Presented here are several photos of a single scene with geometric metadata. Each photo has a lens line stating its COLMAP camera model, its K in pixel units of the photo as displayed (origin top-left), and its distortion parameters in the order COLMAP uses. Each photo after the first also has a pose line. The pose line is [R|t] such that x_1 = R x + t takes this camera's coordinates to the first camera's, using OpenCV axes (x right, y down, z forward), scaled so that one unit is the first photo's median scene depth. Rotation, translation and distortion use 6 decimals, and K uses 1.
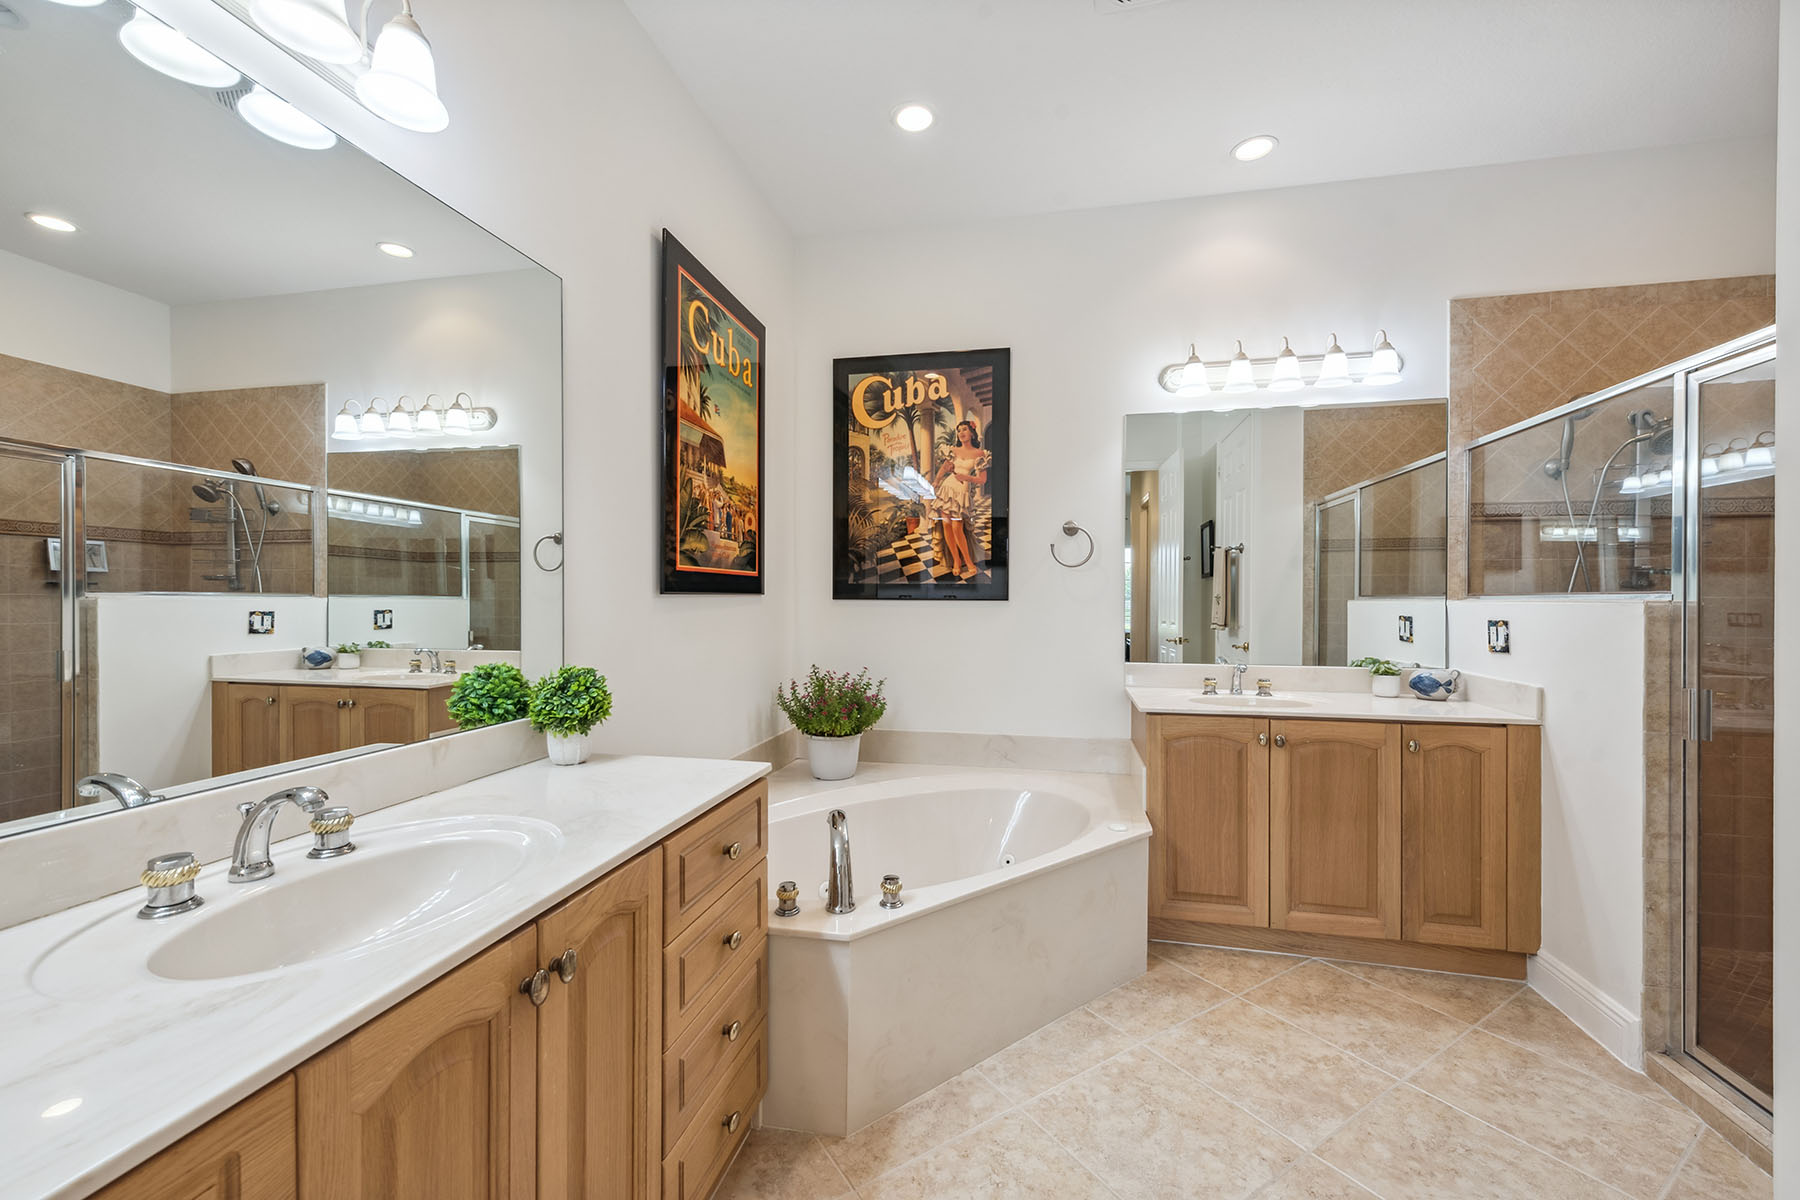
lens RADIAL K [[716.7, 0, 902.1], [0, 716.7, 600.6], [0, 0, 1]] dist [0.013269, -0.001847]
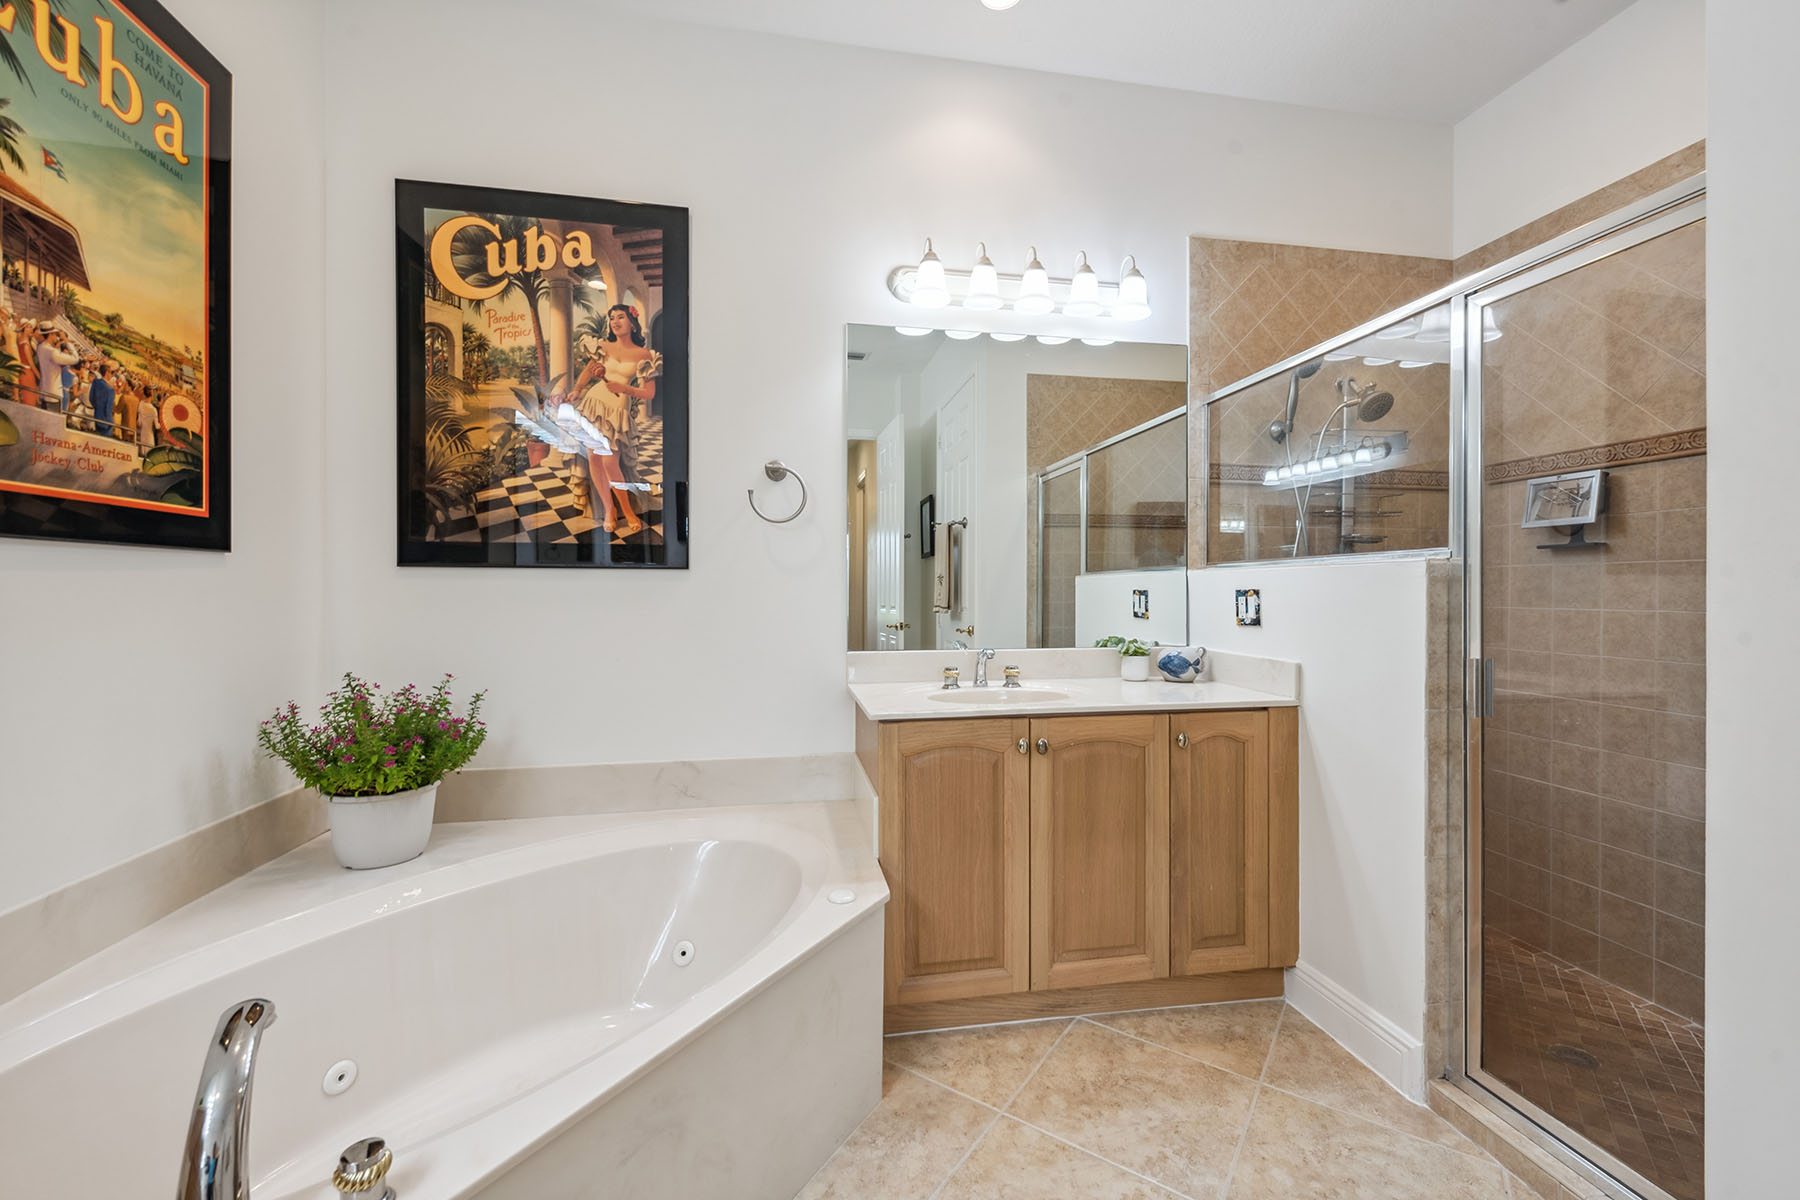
lens RADIAL K [[772.0, 0, 907.9], [0, 772.0, 591.5], [0, 0, 1]] dist [0.000658, -0.001344]
pose [[0.925368, -0.004413, 0.379045, 0.071119], [0.003409, 0.999989, 0.003322, 0.023273], [-0.379055, -0.001782, 0.925372, 0.256830]]
